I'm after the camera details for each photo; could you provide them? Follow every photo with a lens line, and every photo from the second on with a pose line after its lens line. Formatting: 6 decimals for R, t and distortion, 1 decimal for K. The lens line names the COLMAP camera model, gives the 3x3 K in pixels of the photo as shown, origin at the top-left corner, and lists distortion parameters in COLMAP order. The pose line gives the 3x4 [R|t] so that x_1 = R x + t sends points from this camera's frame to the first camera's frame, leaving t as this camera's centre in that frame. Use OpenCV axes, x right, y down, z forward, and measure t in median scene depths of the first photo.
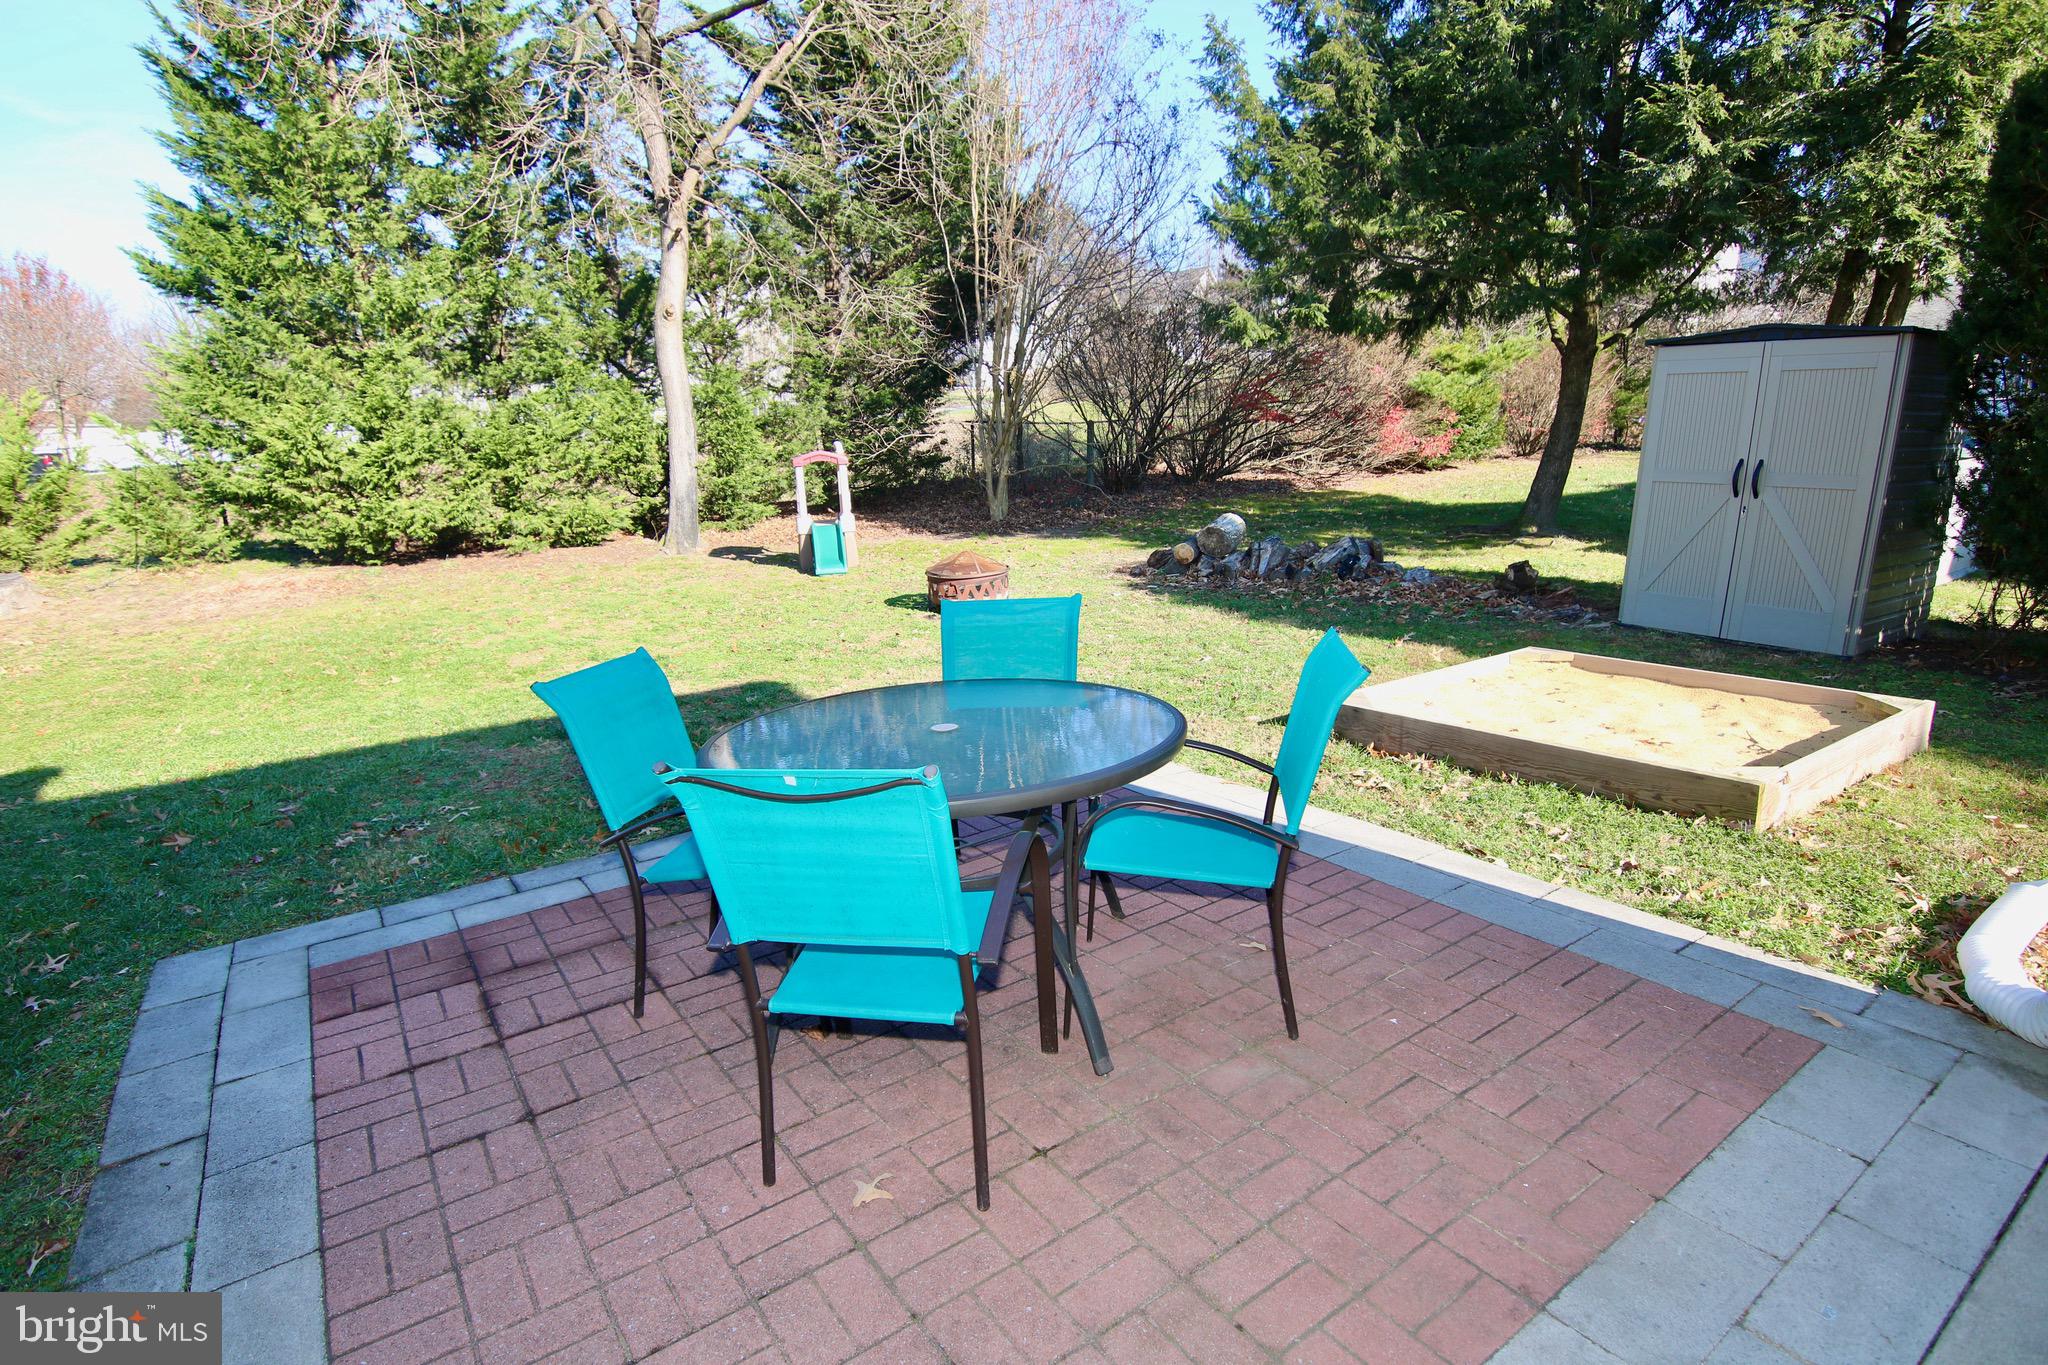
lens RADIAL K [[1053.3, 0, 1013.0], [0, 1053.3, 681.1], [0, 0, 1]] dist [-0.007256, -0.010181]
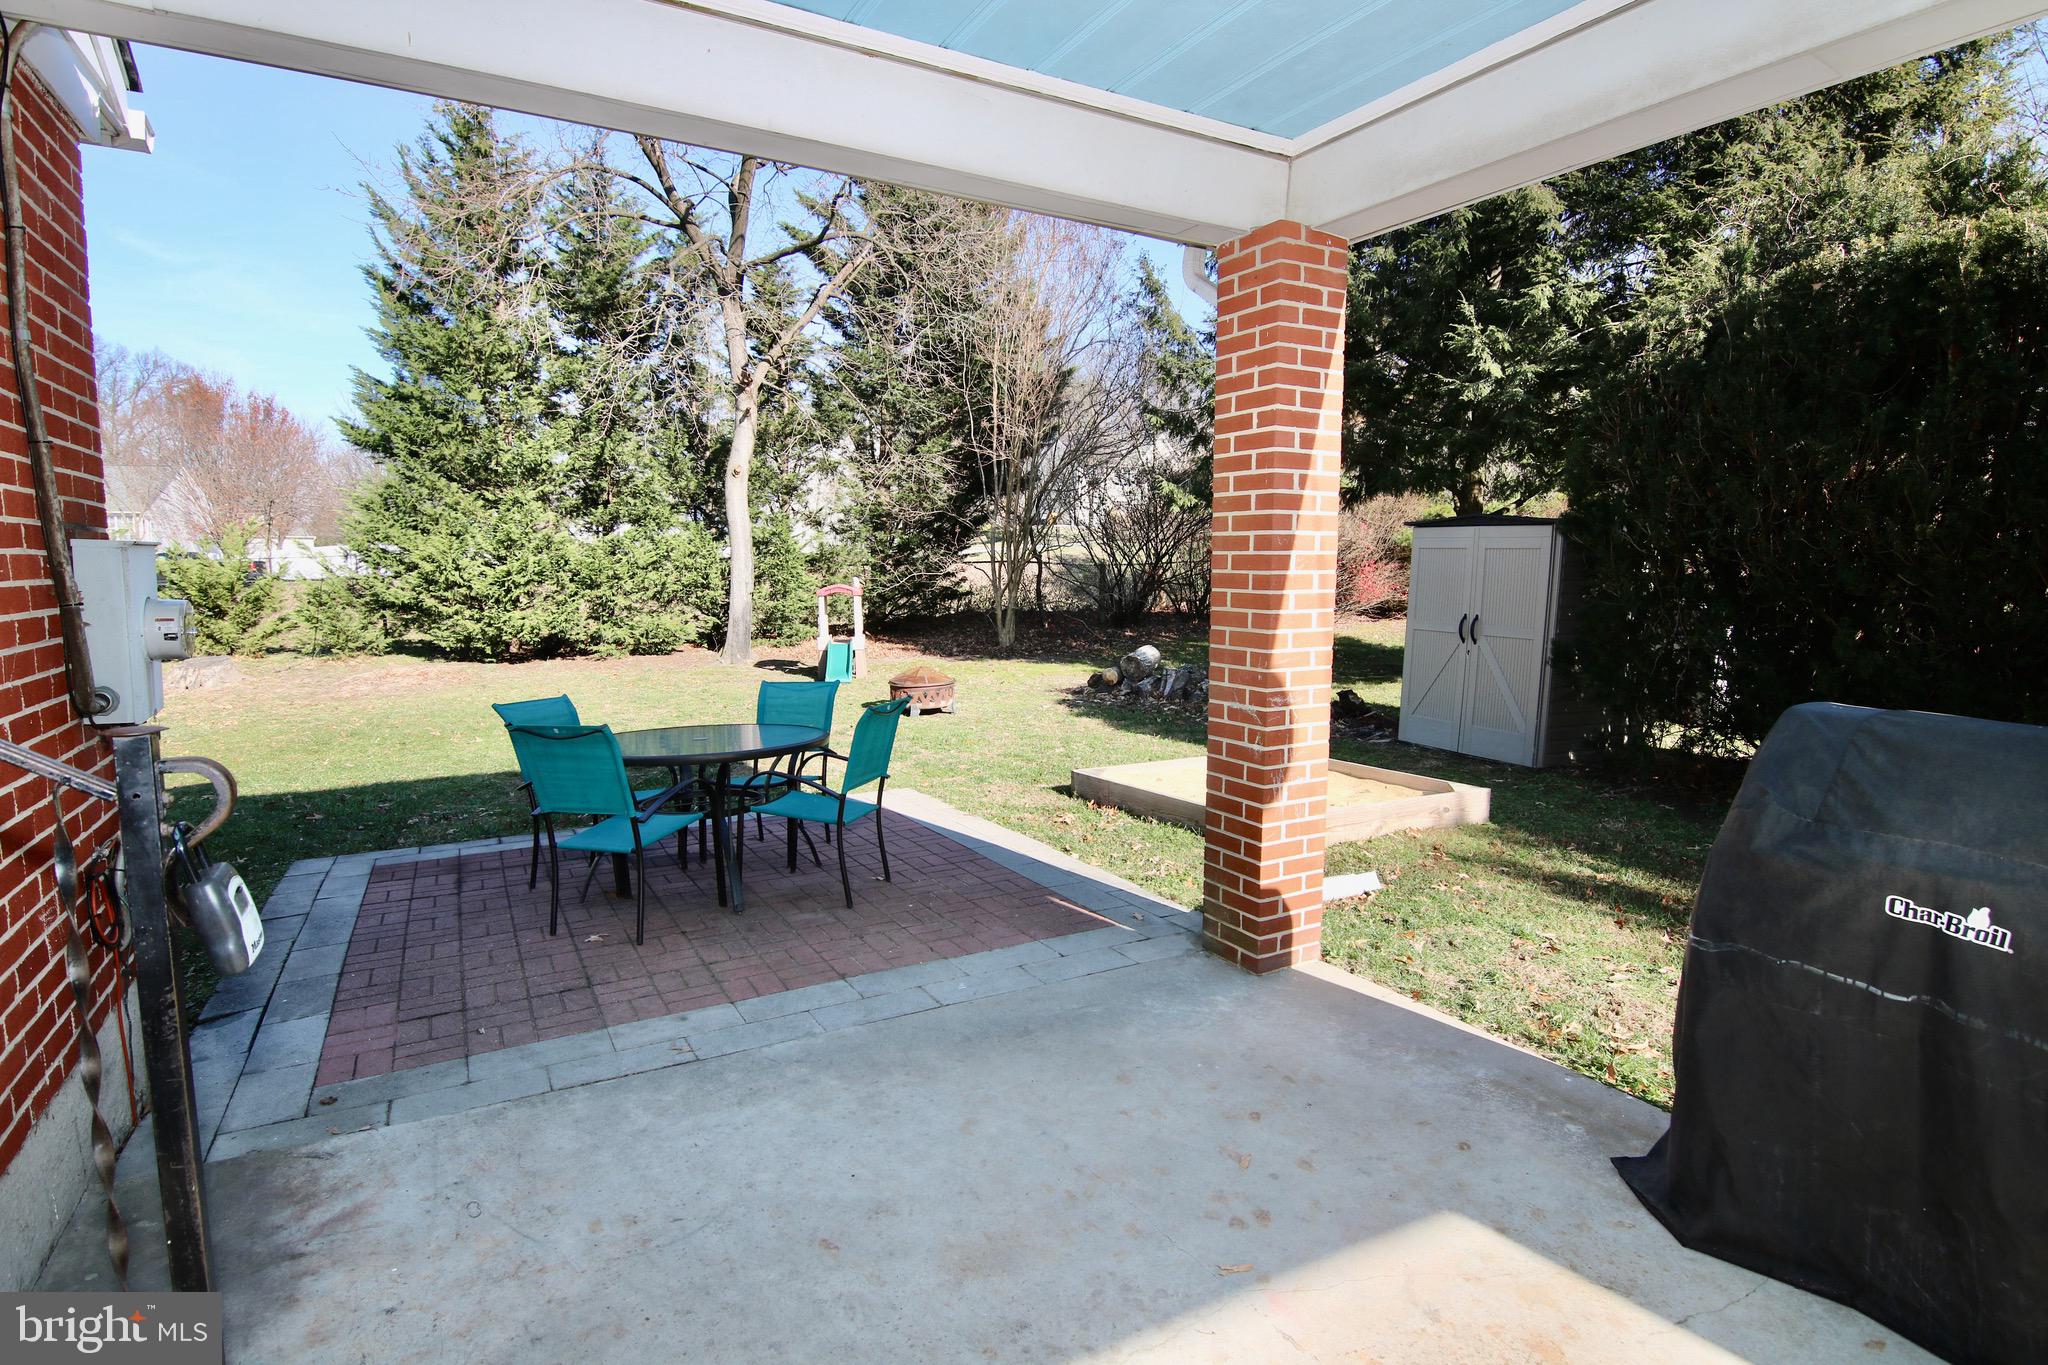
lens RADIAL K [[1053.3, 0, 1015.2], [0, 1053.3, 682.5], [0, 0, 1]] dist [-0.007256, -0.010181]
pose [[0.993597, 0.040498, -0.105480, 0.150087], [-0.053034, 0.991489, -0.118897, 0.030055], [0.099767, 0.123730, 0.987288, -0.176817]]
